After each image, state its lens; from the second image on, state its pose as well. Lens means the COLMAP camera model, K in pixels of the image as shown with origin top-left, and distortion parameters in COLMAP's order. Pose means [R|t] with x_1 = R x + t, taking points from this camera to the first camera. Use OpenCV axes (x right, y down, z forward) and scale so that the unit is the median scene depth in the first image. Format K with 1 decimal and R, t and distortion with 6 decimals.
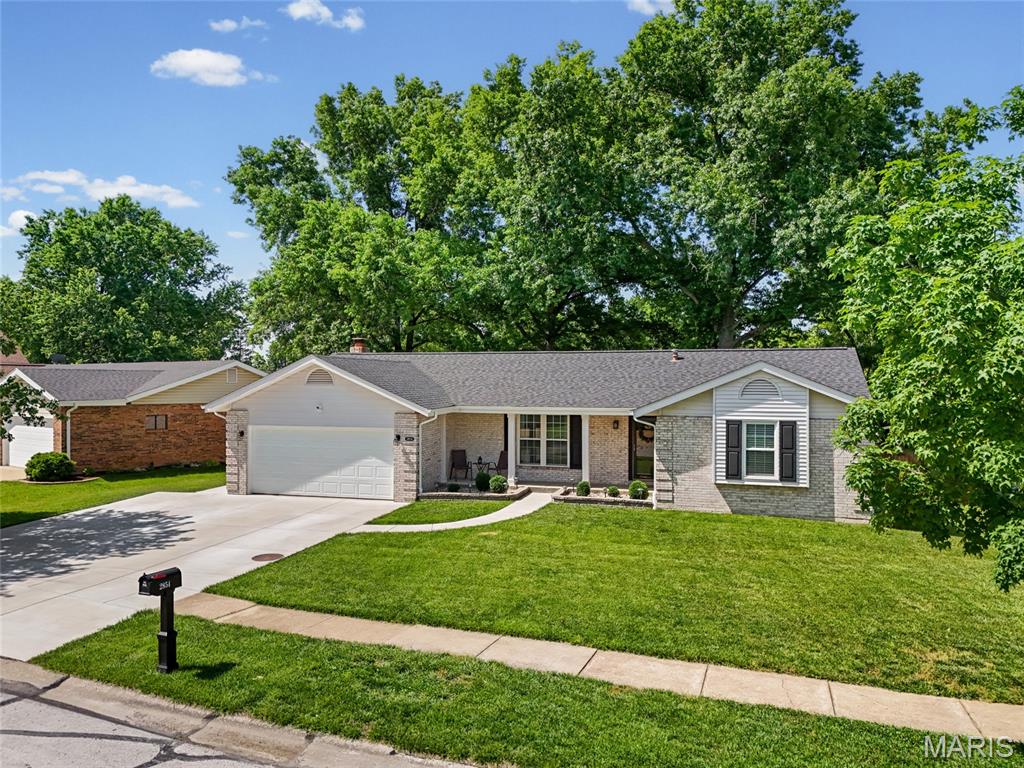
lens RADIAL K [[743.6, 0, 505.8], [0, 743.6, 388.6], [0, 0, 1]] dist [0.081861, -0.089838]
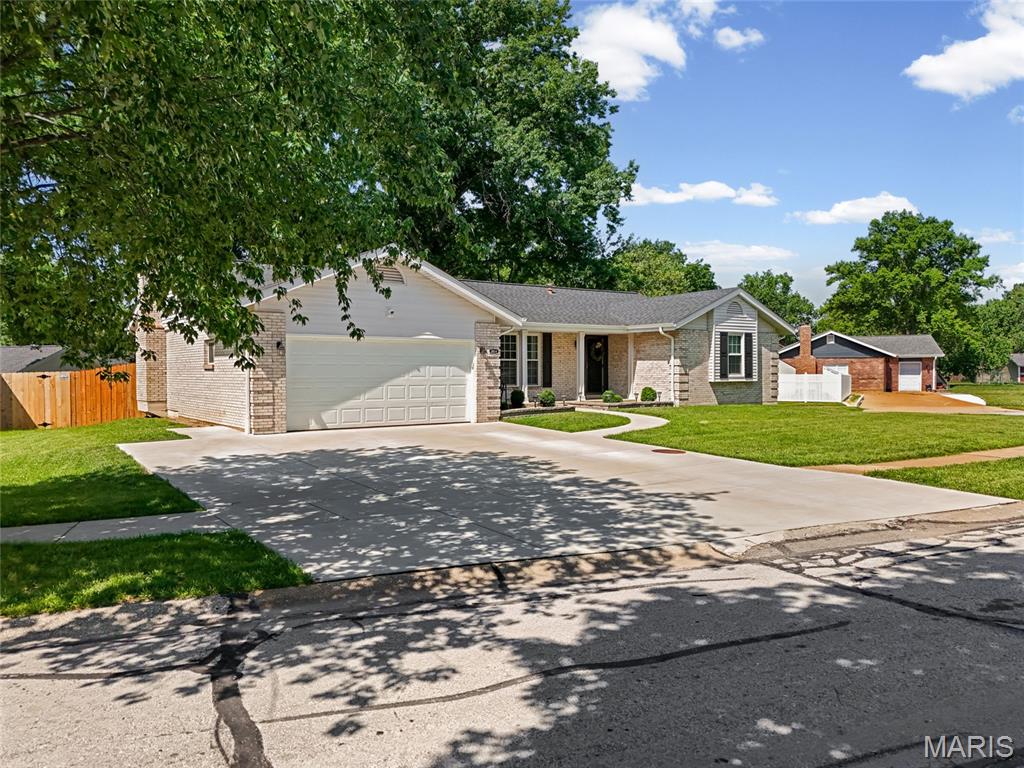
lens RADIAL K [[743.6, 0, 505.8], [0, 743.6, 388.6], [0, 0, 1]] dist [0.081861, -0.089838]
pose [[0.609727, -0.030252, 0.792034, -0.847194], [-0.001813, 0.999216, 0.039561, 0.079429], [-0.792610, -0.025557, 0.609193, 0.457334]]
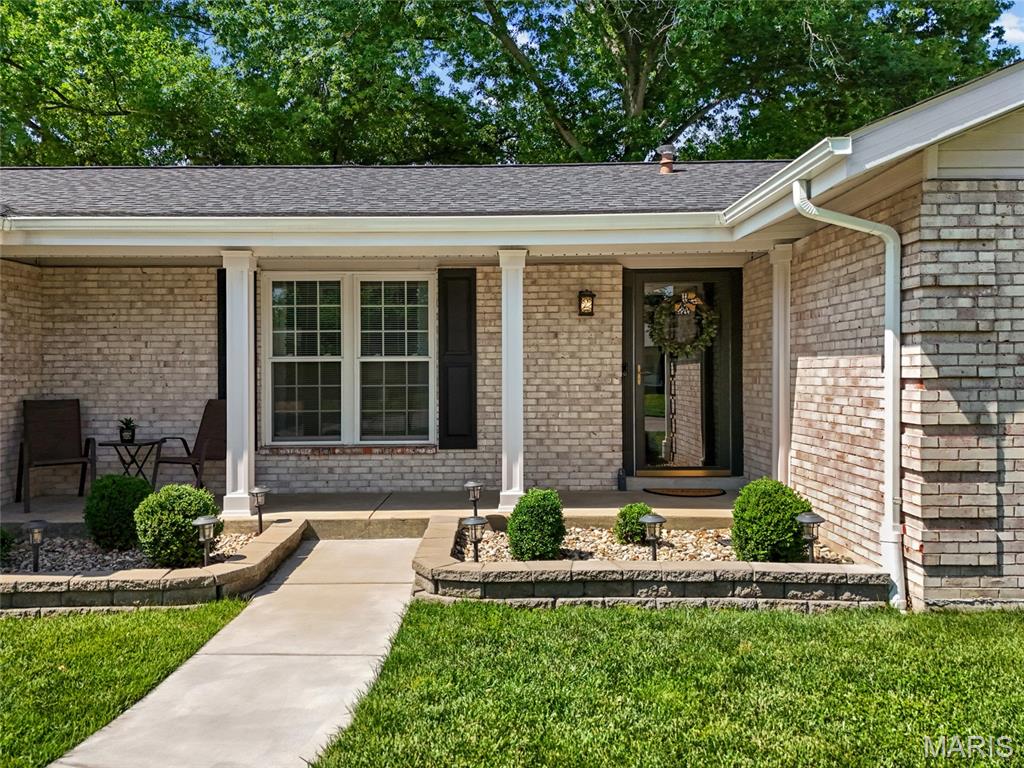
lens RADIAL K [[770.8, 0, 480.6], [0, 770.8, 384.3], [0, 0, 1]] dist [0.081666, -0.099429]
pose [[0.962766, -0.013836, 0.269981, 0.017382], [0.011460, 0.999880, 0.010376, 0.086035], [-0.270093, -0.006896, 0.962810, 0.759380]]
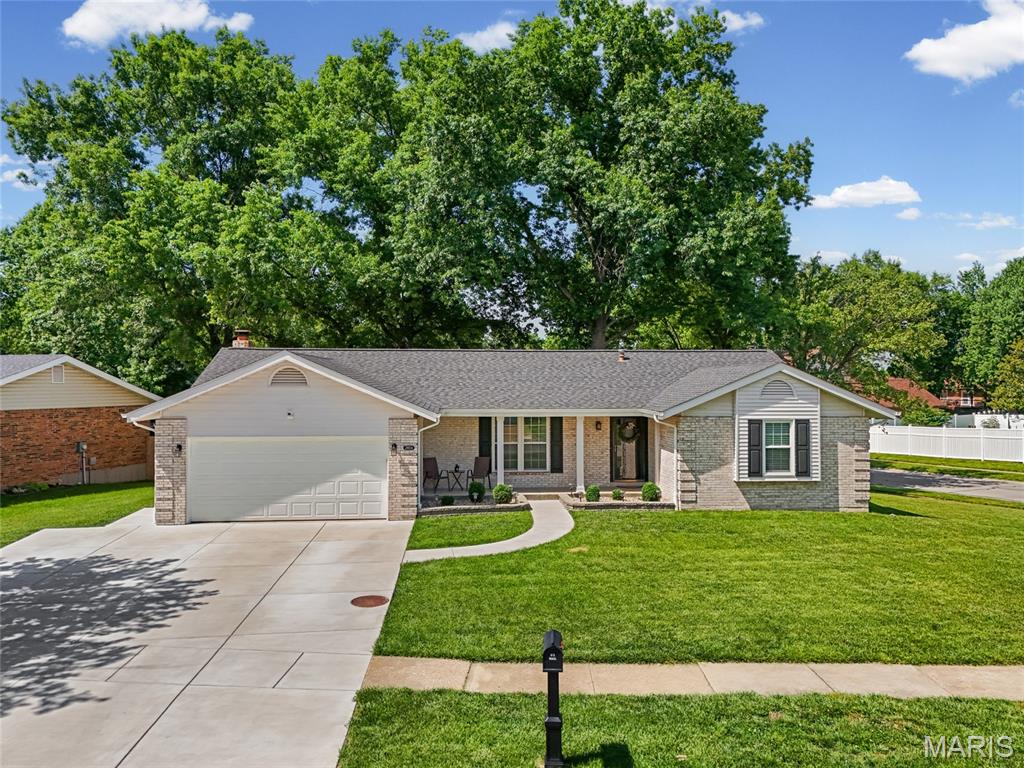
lens RADIAL K [[748.0, 0, 508.7], [0, 748.0, 380.9], [0, 0, 1]] dist [0.076475, -0.068886]
pose [[0.930213, -0.000864, 0.367018, -0.352265], [0.003401, 0.999975, -0.006266, -0.005192], [-0.367003, 0.007077, 0.930193, 0.139696]]
